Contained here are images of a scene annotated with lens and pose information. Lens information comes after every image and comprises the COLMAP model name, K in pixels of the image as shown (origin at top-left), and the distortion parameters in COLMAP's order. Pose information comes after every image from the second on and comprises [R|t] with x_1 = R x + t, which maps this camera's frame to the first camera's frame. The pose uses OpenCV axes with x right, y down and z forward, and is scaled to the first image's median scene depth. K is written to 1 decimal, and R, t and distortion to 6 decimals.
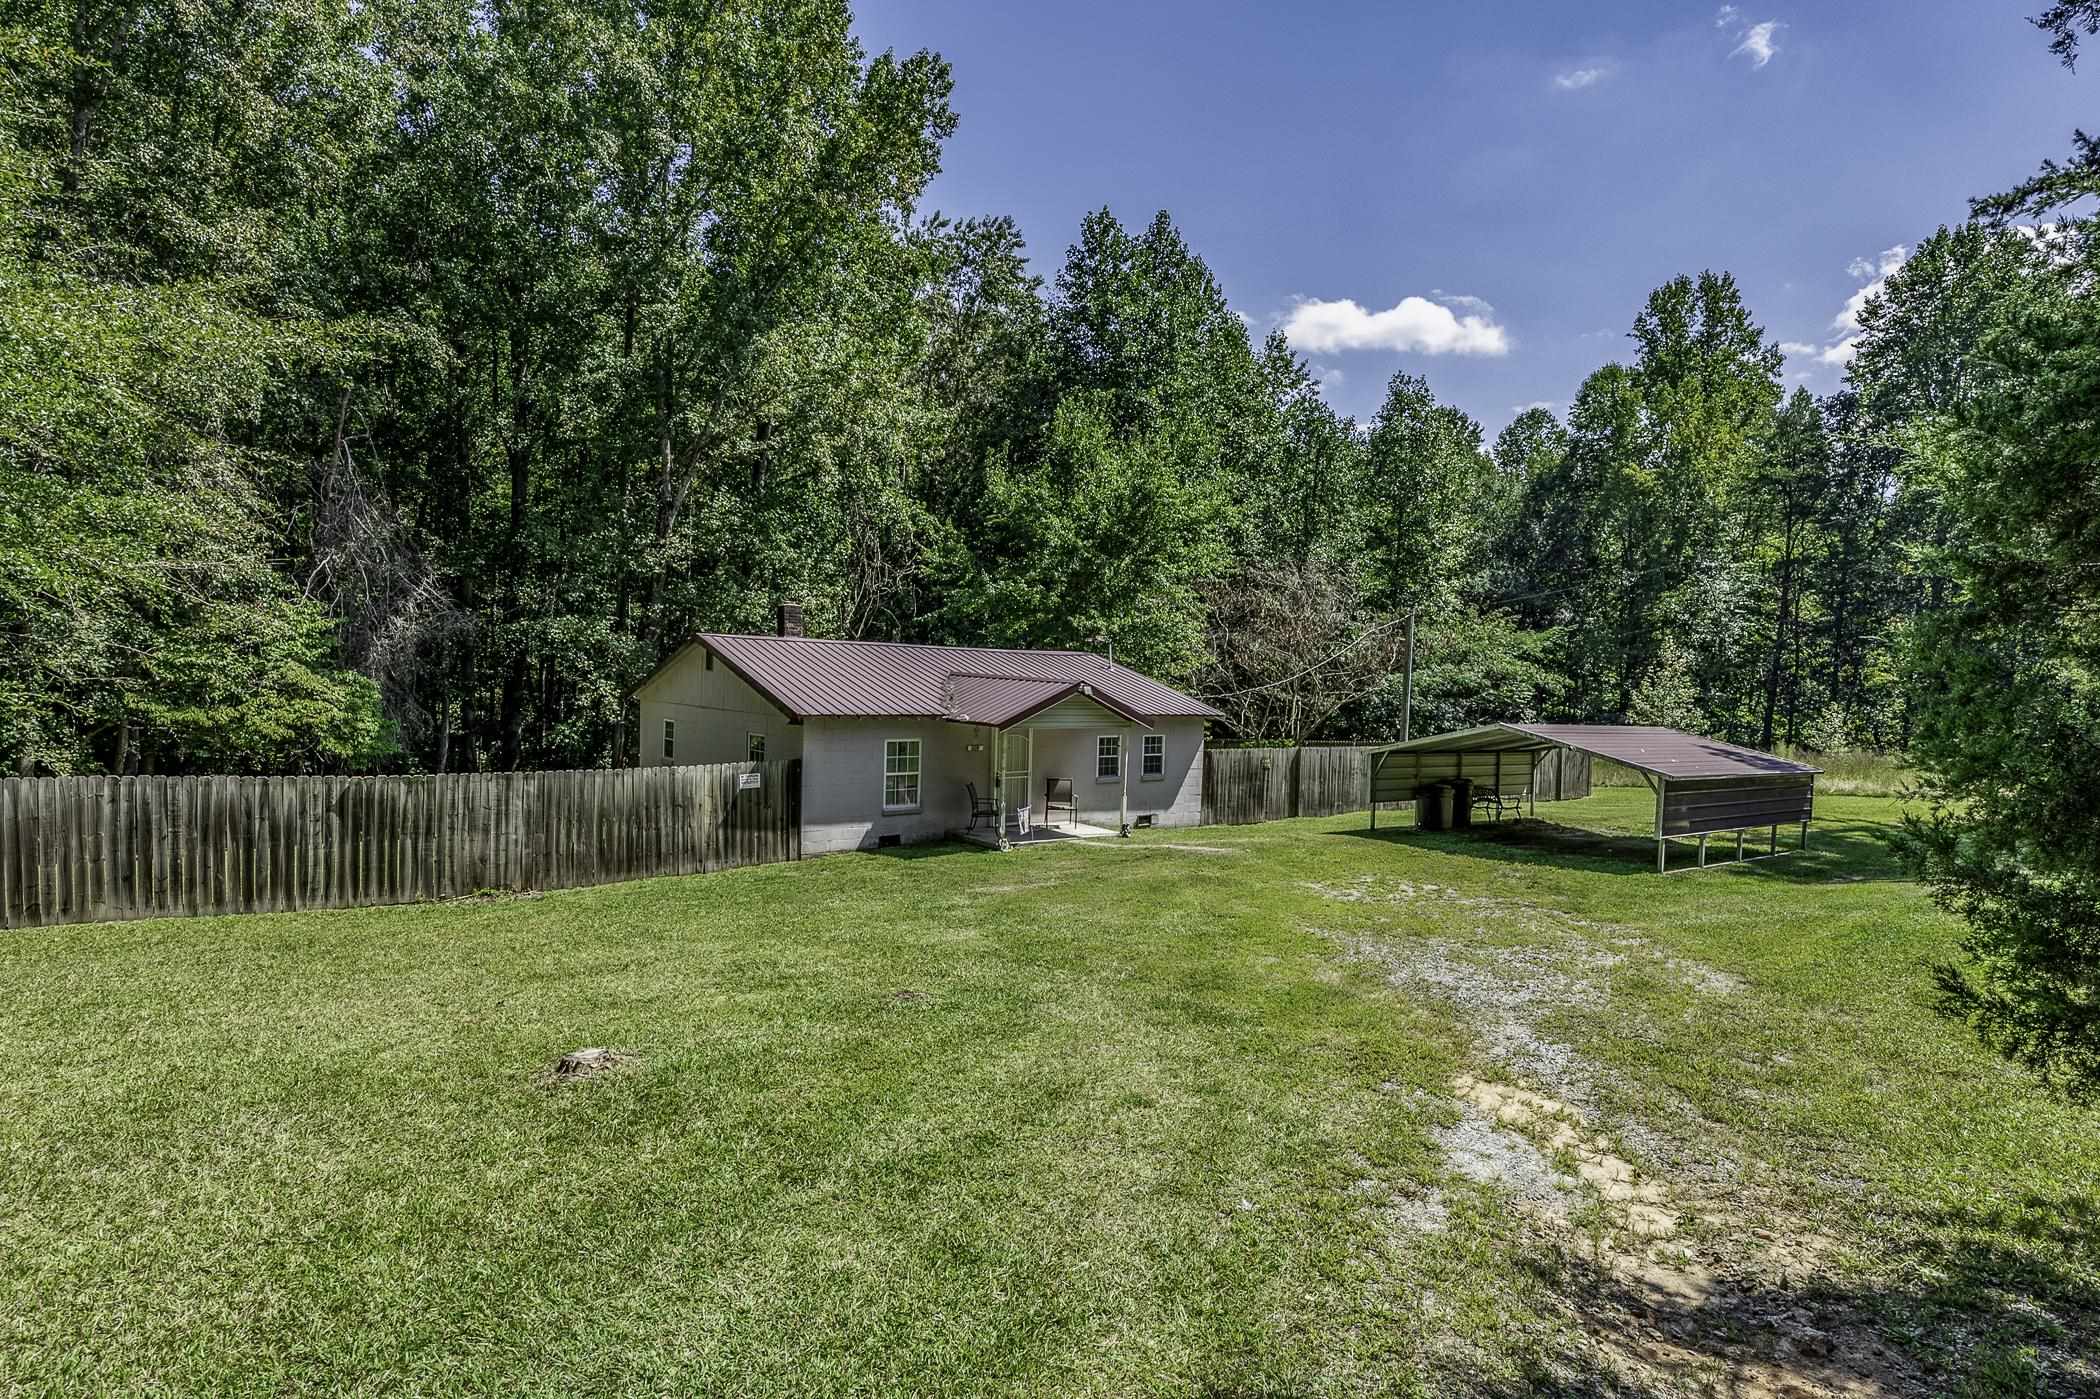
lens RADIAL K [[1027.2, 0, 1089.2], [0, 1027.2, 696.8], [0, 0, 1]] dist [-0.013186, 0.021775]
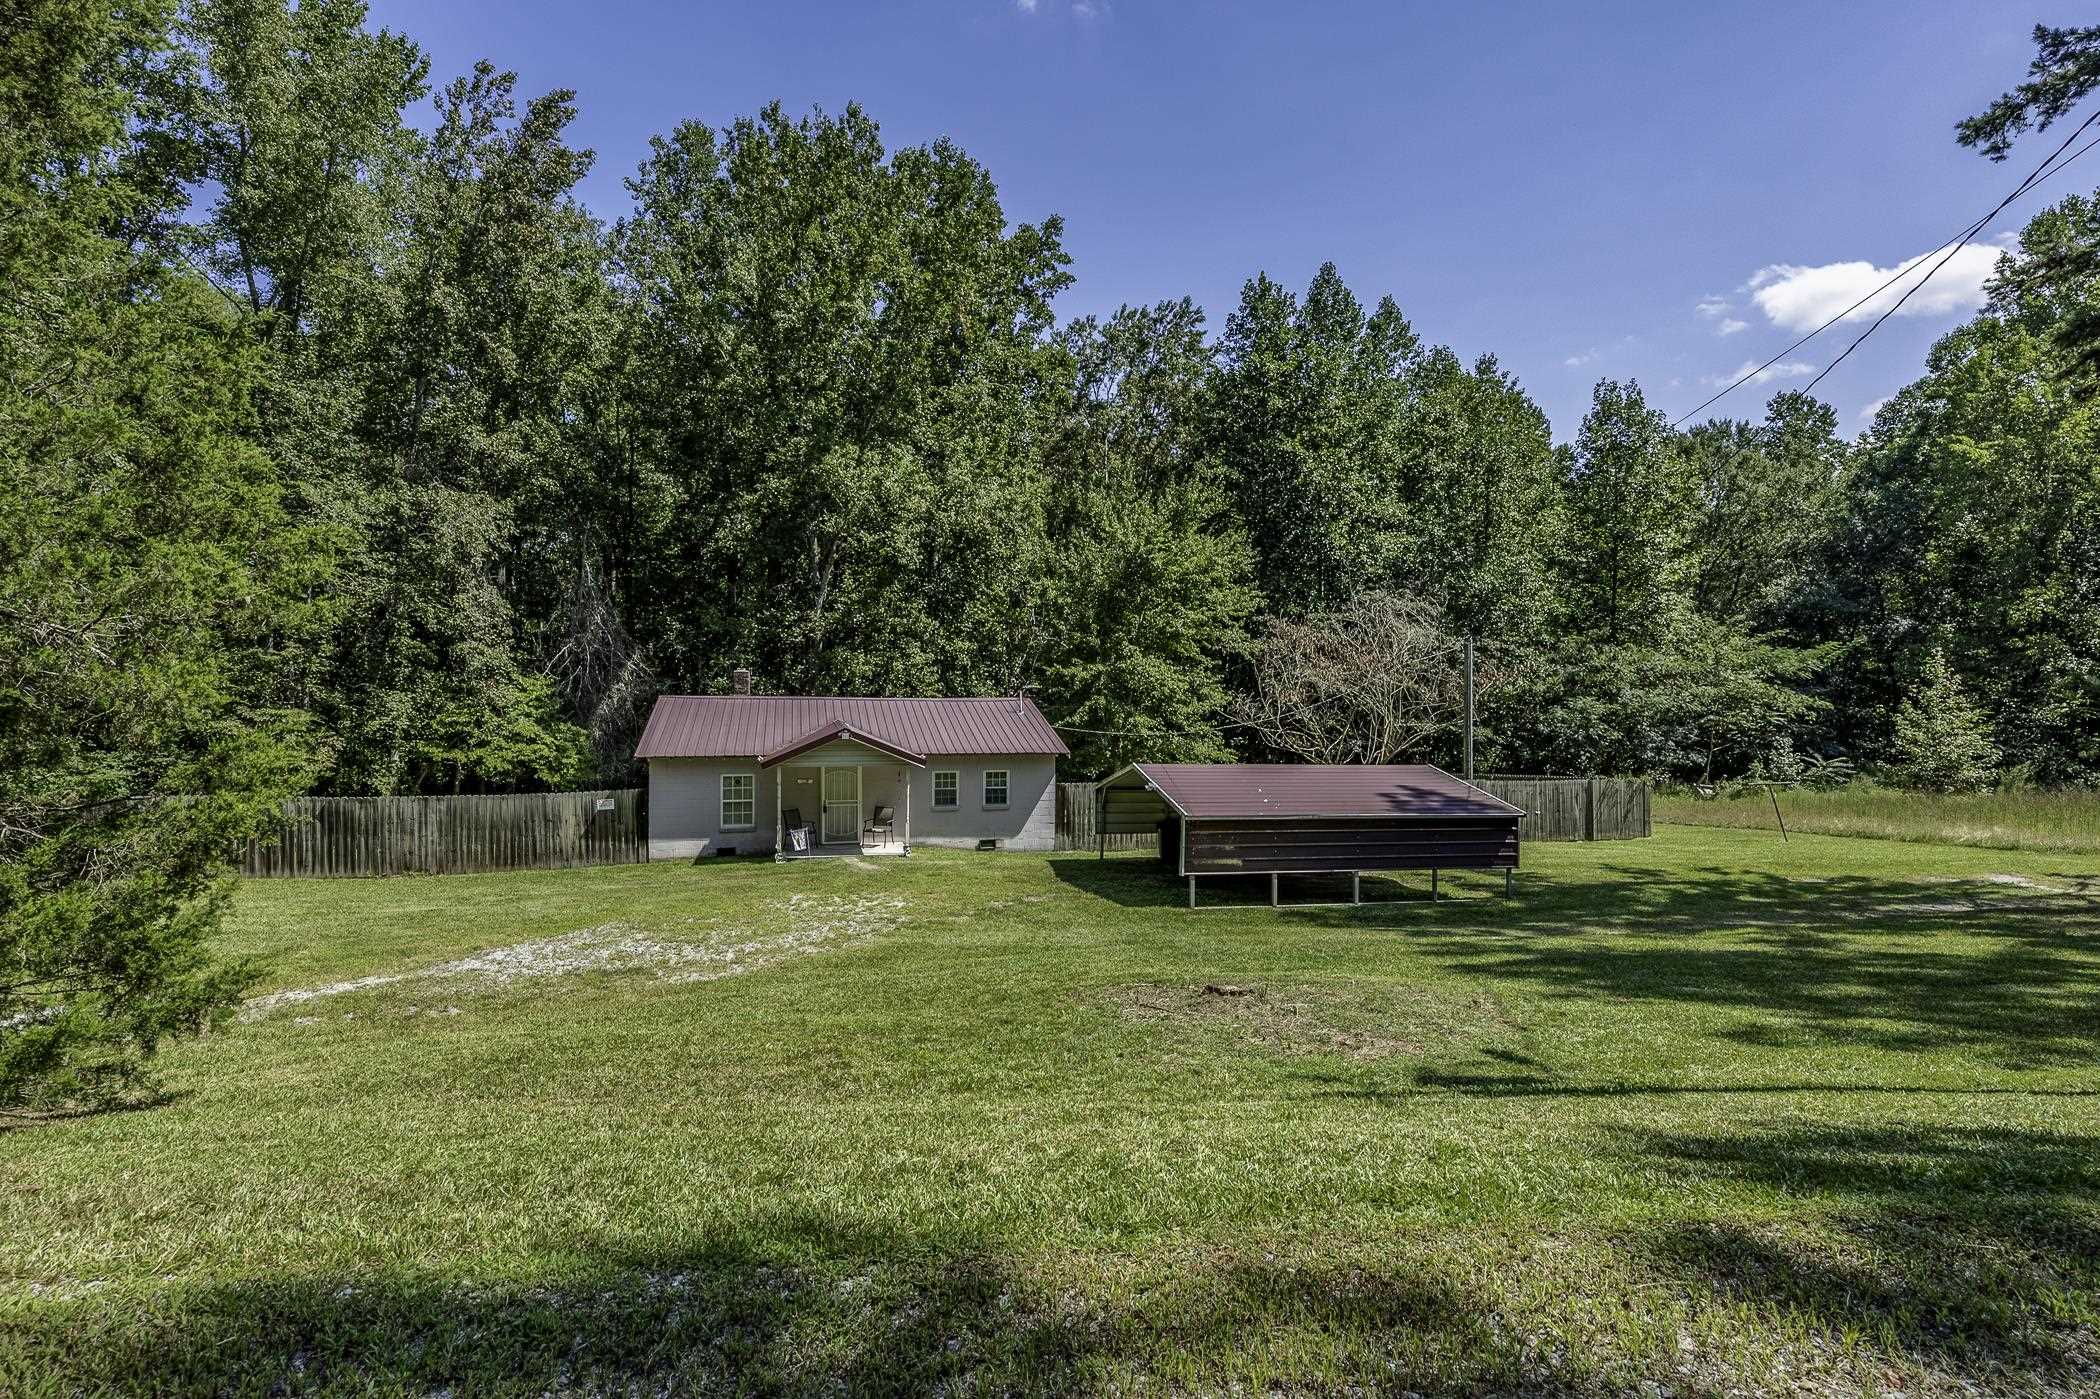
lens RADIAL K [[956.0, 0, 1072.3], [0, 956.0, 699.0], [0, 0, 1]] dist [0.004926, 0.000369]
pose [[0.918839, -0.025332, -0.393820, 0.558446], [0.013907, 0.999396, -0.031837, -0.008054], [0.394388, 0.023776, 0.918636, 0.035183]]
